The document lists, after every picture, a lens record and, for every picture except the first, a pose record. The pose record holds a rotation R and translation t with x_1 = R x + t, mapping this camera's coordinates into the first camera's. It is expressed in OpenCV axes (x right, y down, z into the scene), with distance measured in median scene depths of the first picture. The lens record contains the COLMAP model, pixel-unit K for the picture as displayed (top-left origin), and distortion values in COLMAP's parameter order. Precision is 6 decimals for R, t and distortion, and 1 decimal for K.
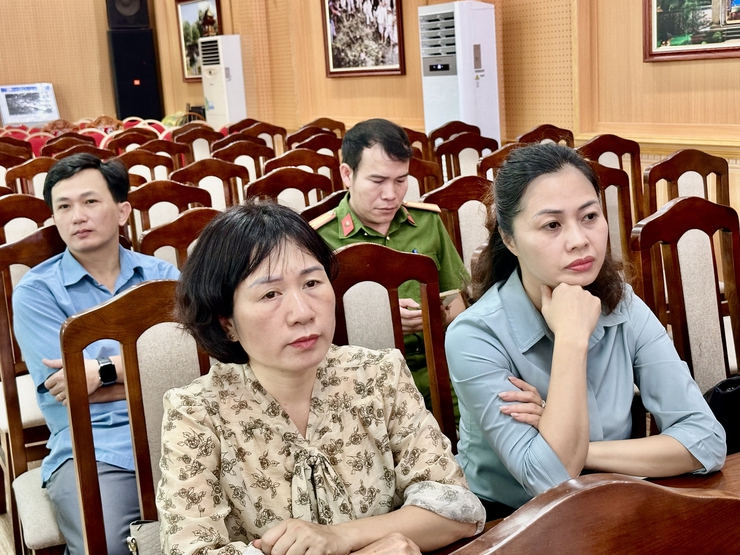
lens RADIAL K [[1126.8, 0, 370.0], [0, 1126.8, 277.5], [0, 0, 1]] dist [0.118957, 0.018926]
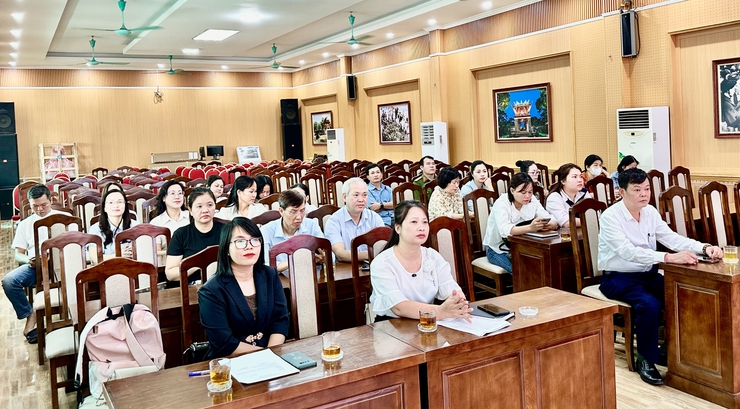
lens RADIAL K [[626.1, 0, 367.8], [0, 626.1, 153.0], [0, 0, 1]] dist [0.106689, -0.000435]
pose [[0.999844, 0.009555, 0.014858, -0.095987], [-0.007126, 0.987779, -0.155697, 0.078697], [-0.016164, 0.155567, 0.987693, -0.493026]]
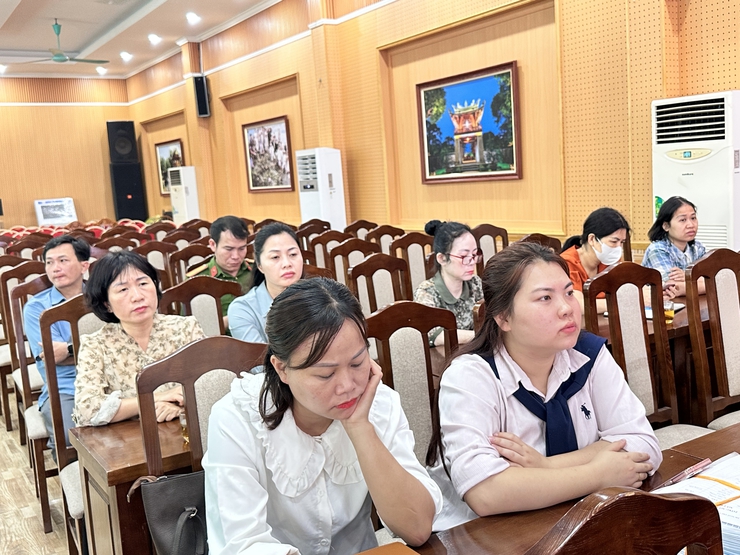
lens RADIAL K [[775.0, 0, 370.0], [0, 775.0, 277.5], [0, 0, 1]] dist [0.102418, -0.011603]
pose [[0.996482, -0.017354, 0.081989, 0.043549], [0.022597, 0.997729, -0.063459, 0.016760], [-0.080702, 0.065089, 0.994611, -0.103633]]
